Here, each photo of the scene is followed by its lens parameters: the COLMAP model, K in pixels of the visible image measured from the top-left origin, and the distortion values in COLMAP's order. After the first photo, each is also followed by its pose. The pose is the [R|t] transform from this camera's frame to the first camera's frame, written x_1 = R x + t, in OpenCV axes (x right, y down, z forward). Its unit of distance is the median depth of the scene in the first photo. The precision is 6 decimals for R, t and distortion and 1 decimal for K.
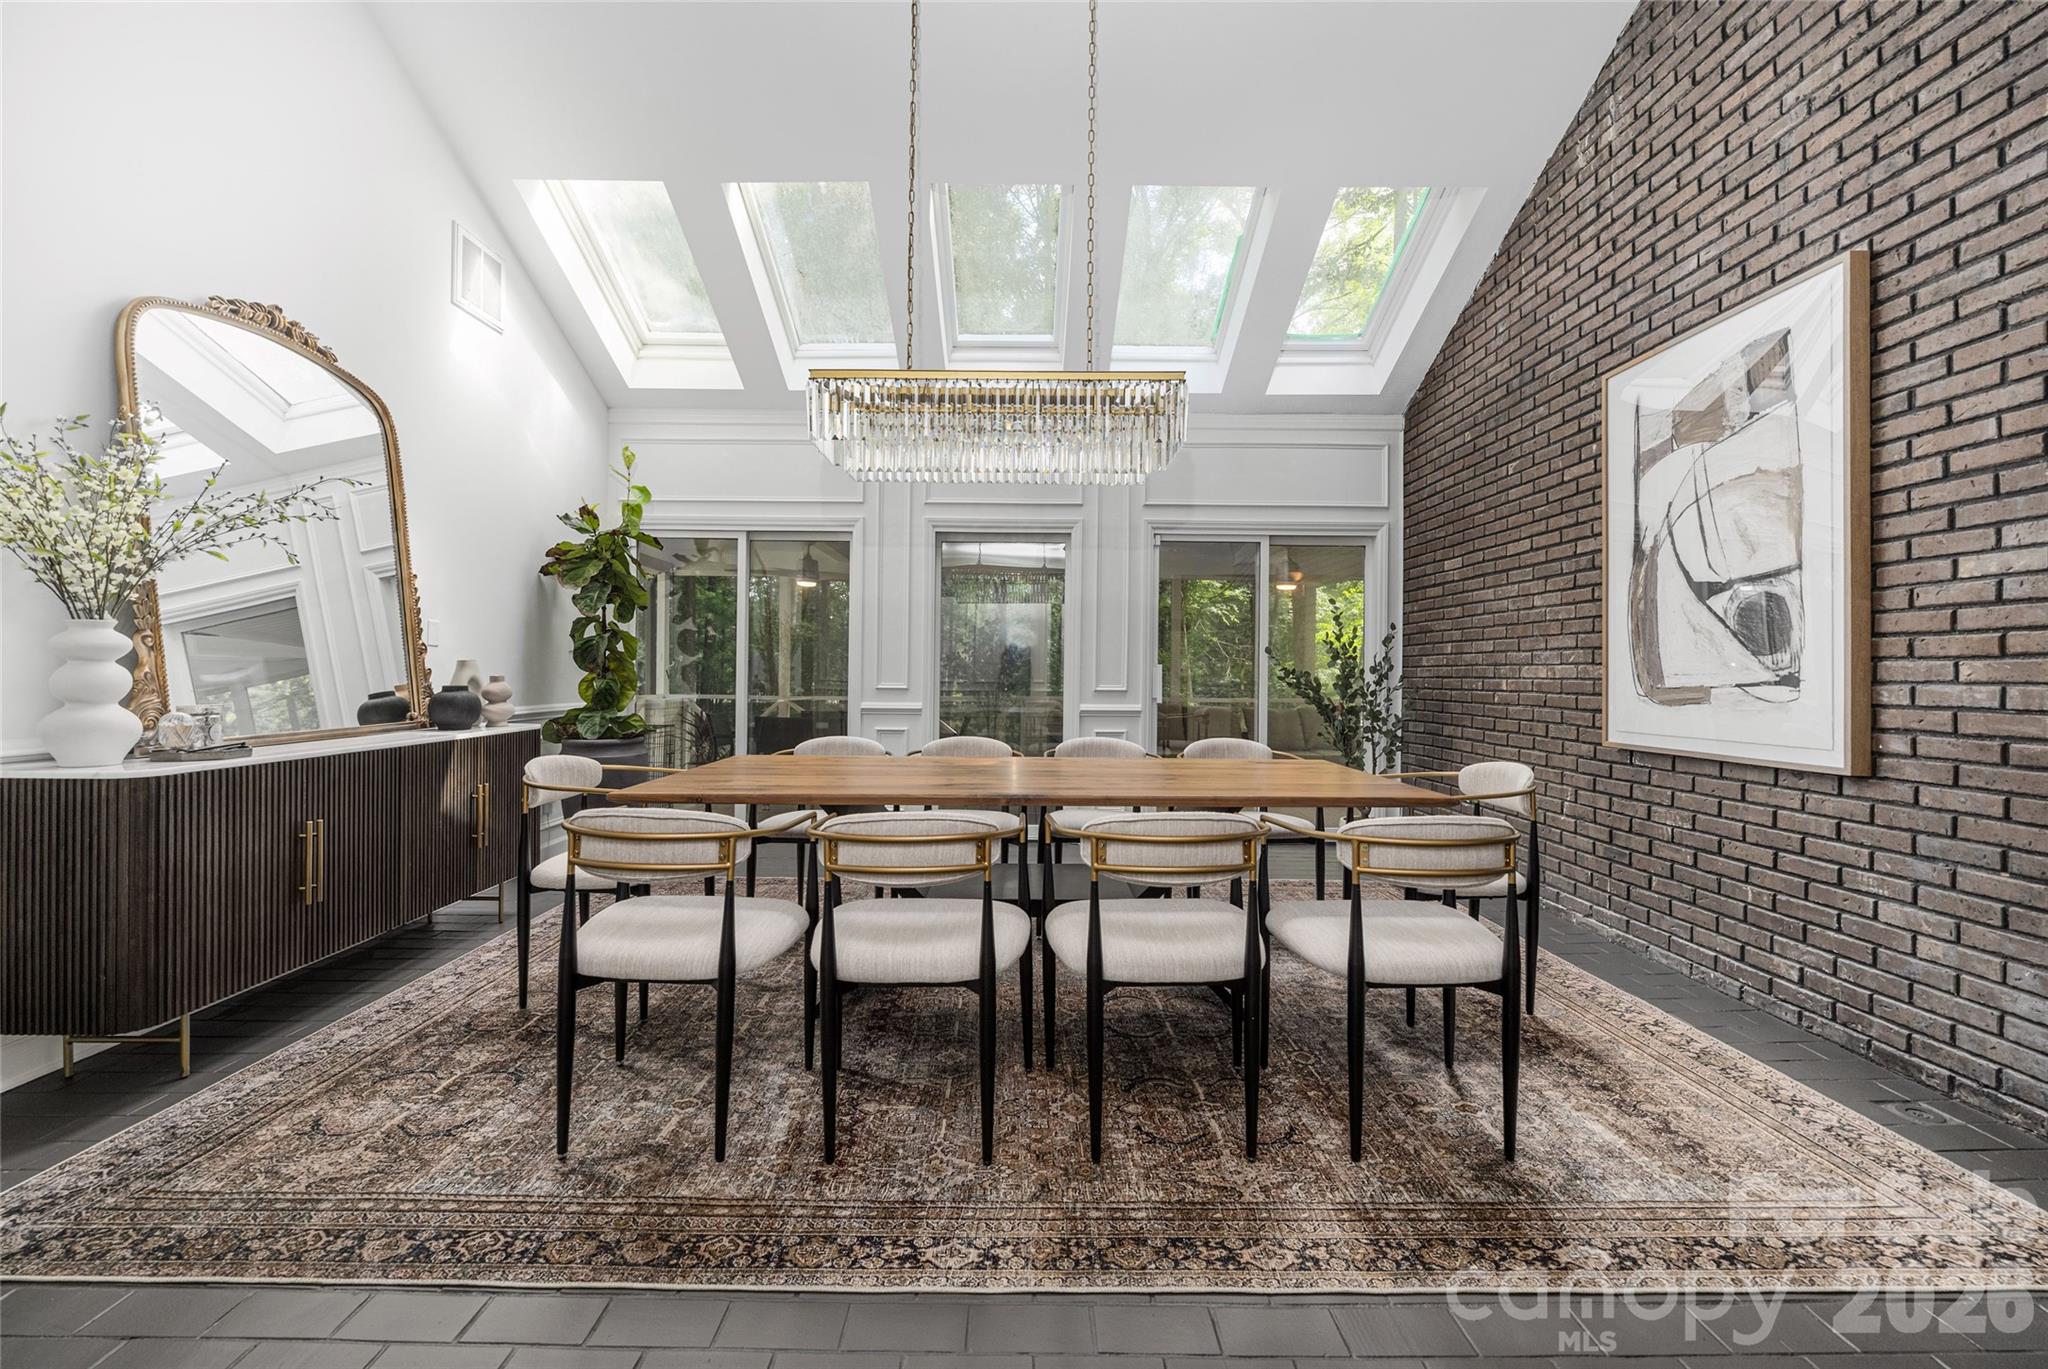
lens RADIAL K [[837.1, 0, 1018.4], [0, 837.1, 678.7], [0, 0, 1]] dist [-0.003874, 0.000159]
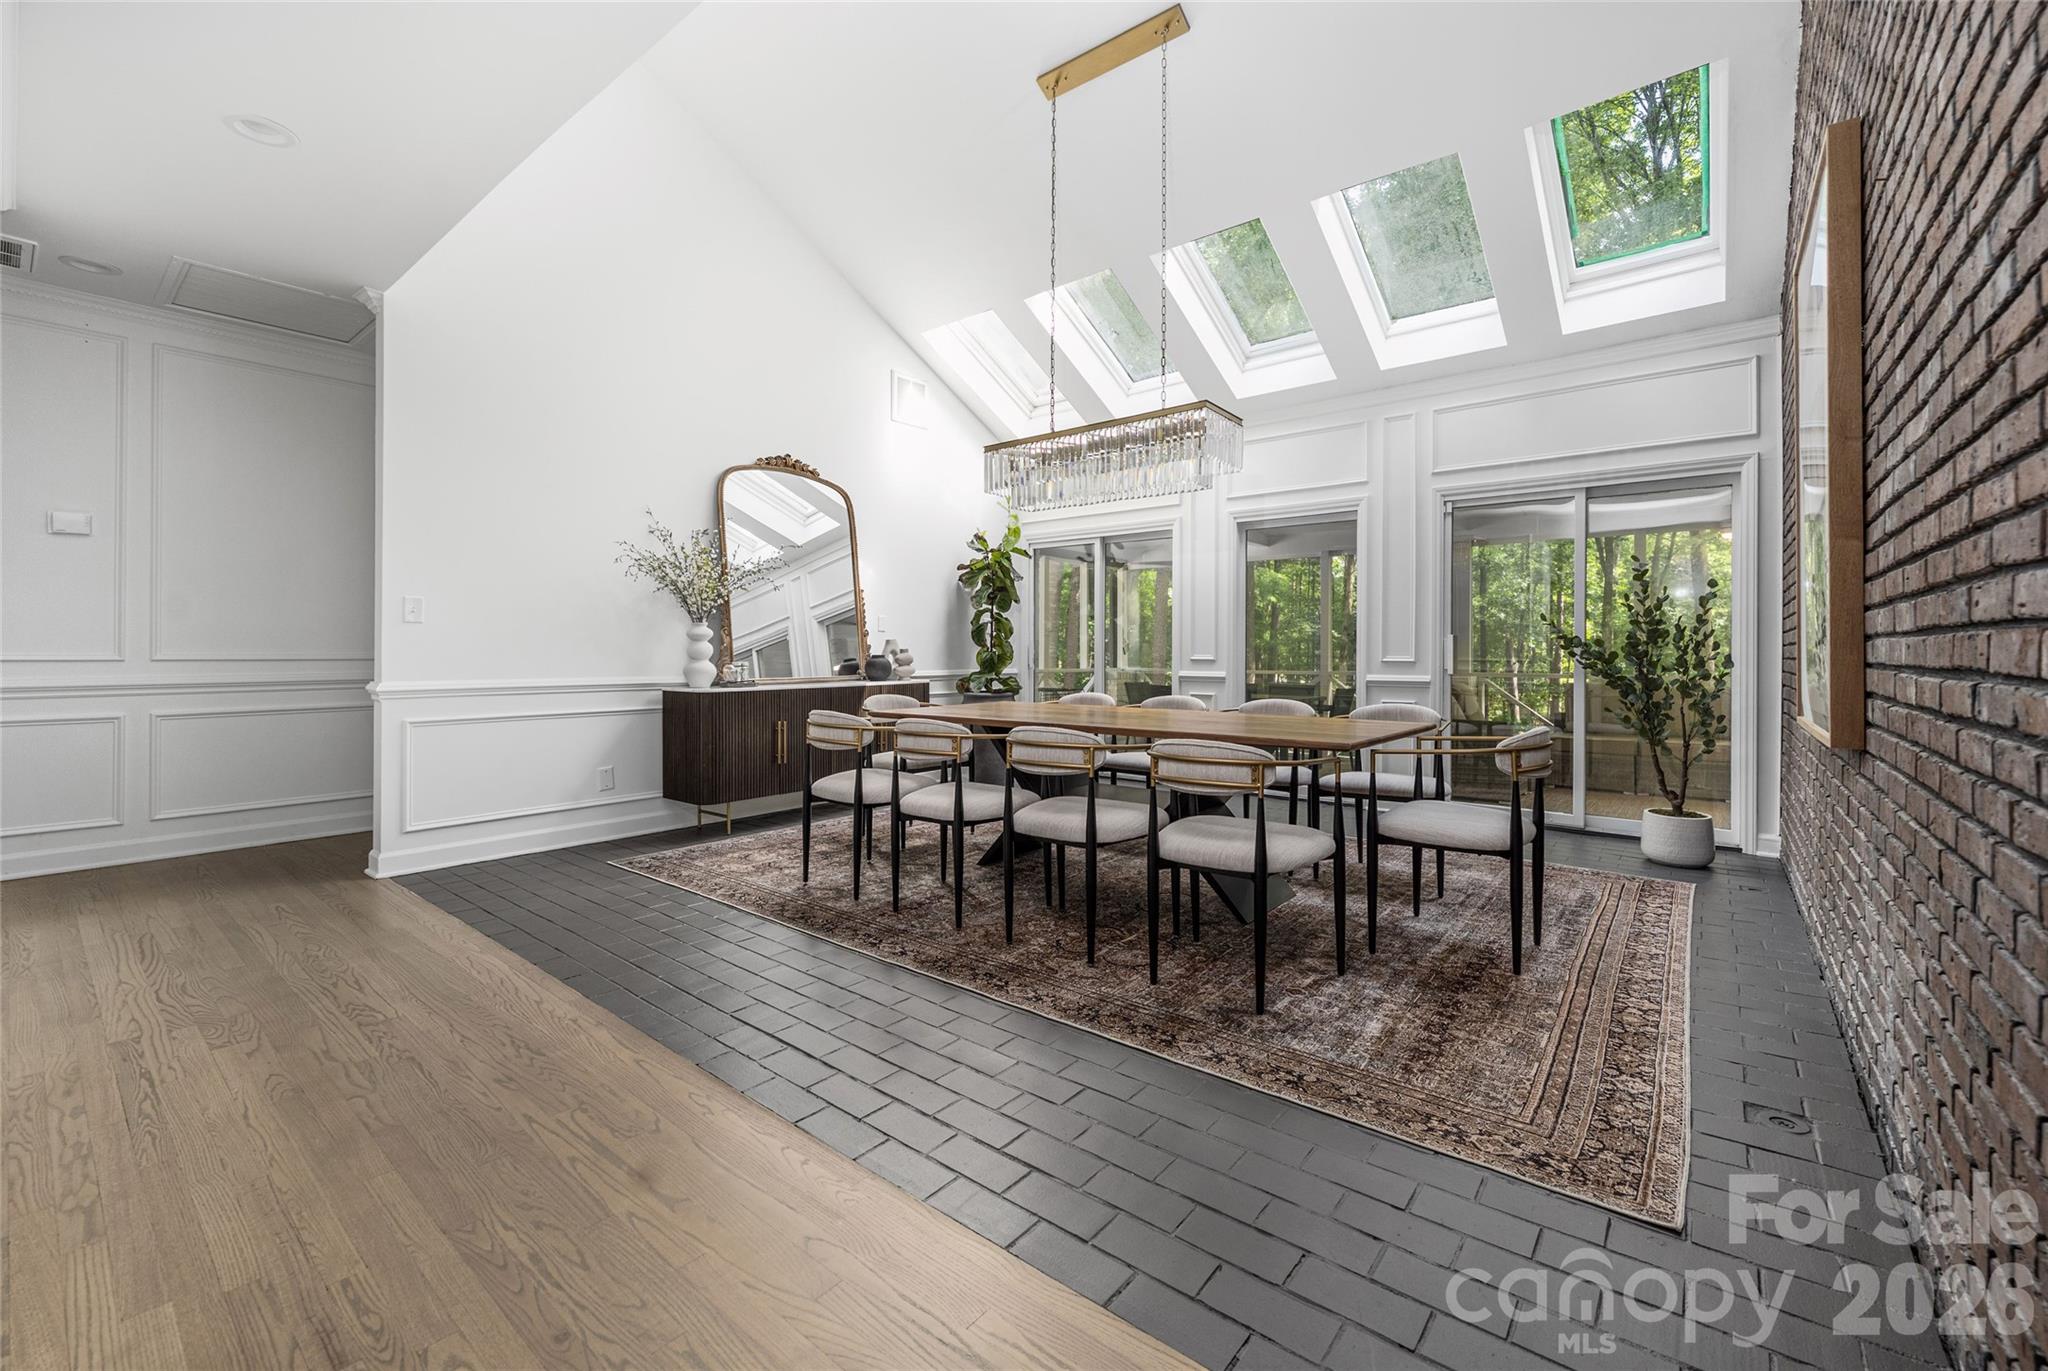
lens RADIAL K [[846.4, 0, 1013.3], [0, 846.4, 669.2], [0, 0, 1]] dist [-0.000130, 0.000031]
pose [[0.766573, 0.007551, -0.642112, 0.831268], [0.000236, 0.999927, 0.012041, 0.022392], [0.642157, -0.009382, 0.766516, -0.172902]]
